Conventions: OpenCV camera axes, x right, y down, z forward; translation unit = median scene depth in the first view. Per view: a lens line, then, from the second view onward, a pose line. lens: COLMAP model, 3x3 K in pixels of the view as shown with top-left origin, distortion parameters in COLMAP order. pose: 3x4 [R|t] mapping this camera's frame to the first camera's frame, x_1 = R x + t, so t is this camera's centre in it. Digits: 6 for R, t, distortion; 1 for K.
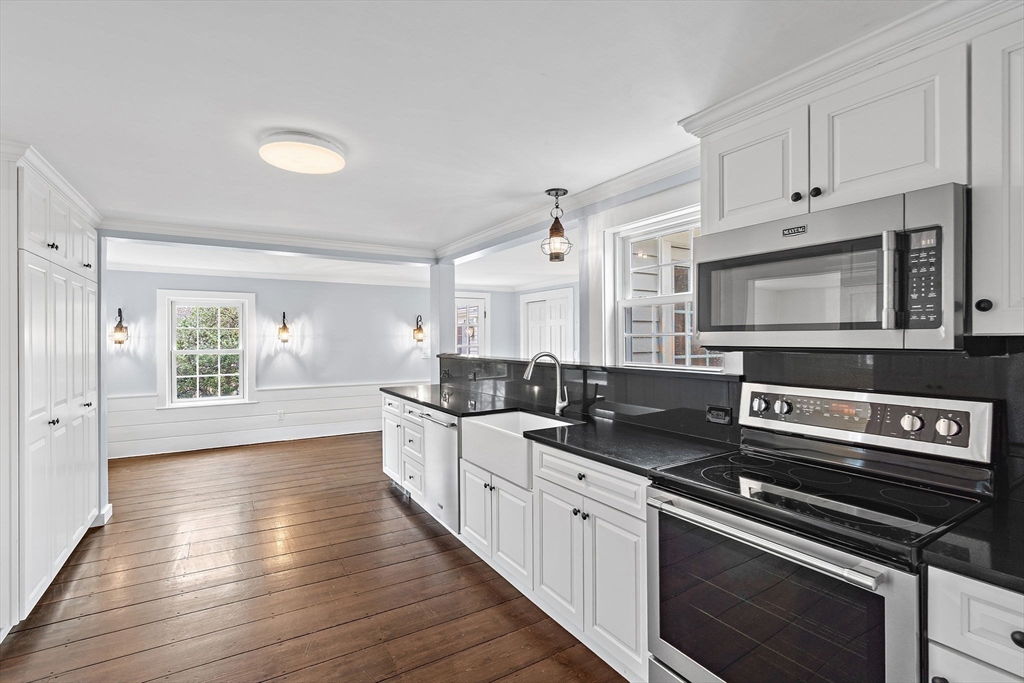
lens RADIAL K [[469.1, 0, 501.2], [0, 469.1, 340.6], [0, 0, 1]] dist [-0.007749, 0.003723]
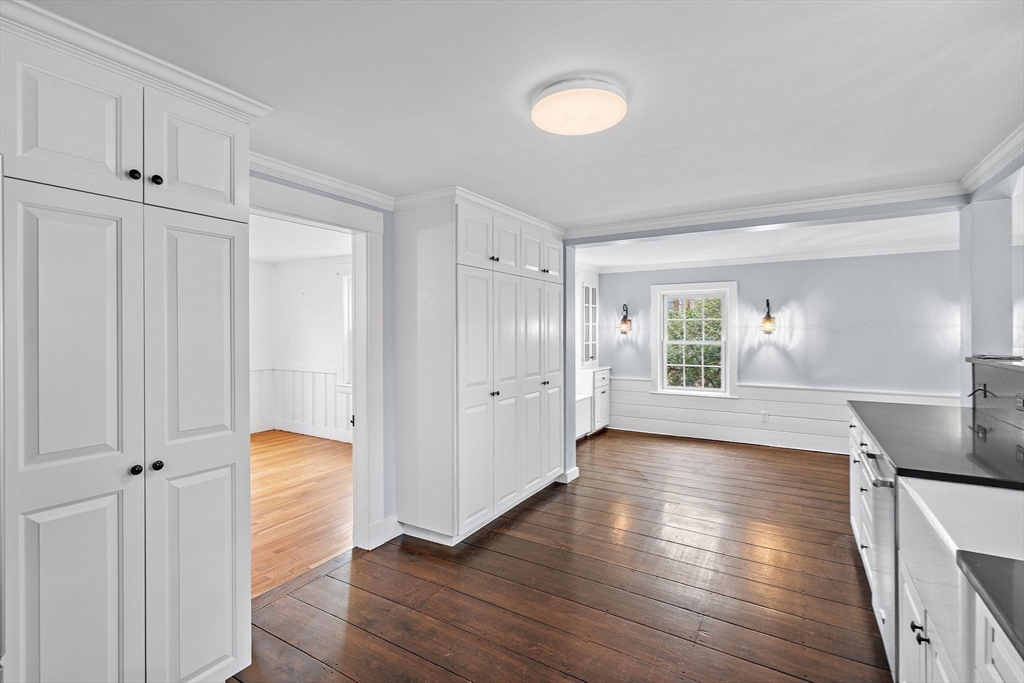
lens RADIAL K [[469.1, 0, 513.4], [0, 469.1, 334.2], [0, 0, 1]] dist [-0.007749, 0.003723]
pose [[0.470285, 0.008565, -0.882473, 0.091355], [-0.003520, 0.999963, 0.007830, -0.000934], [0.882508, -0.000576, 0.470298, 0.177596]]
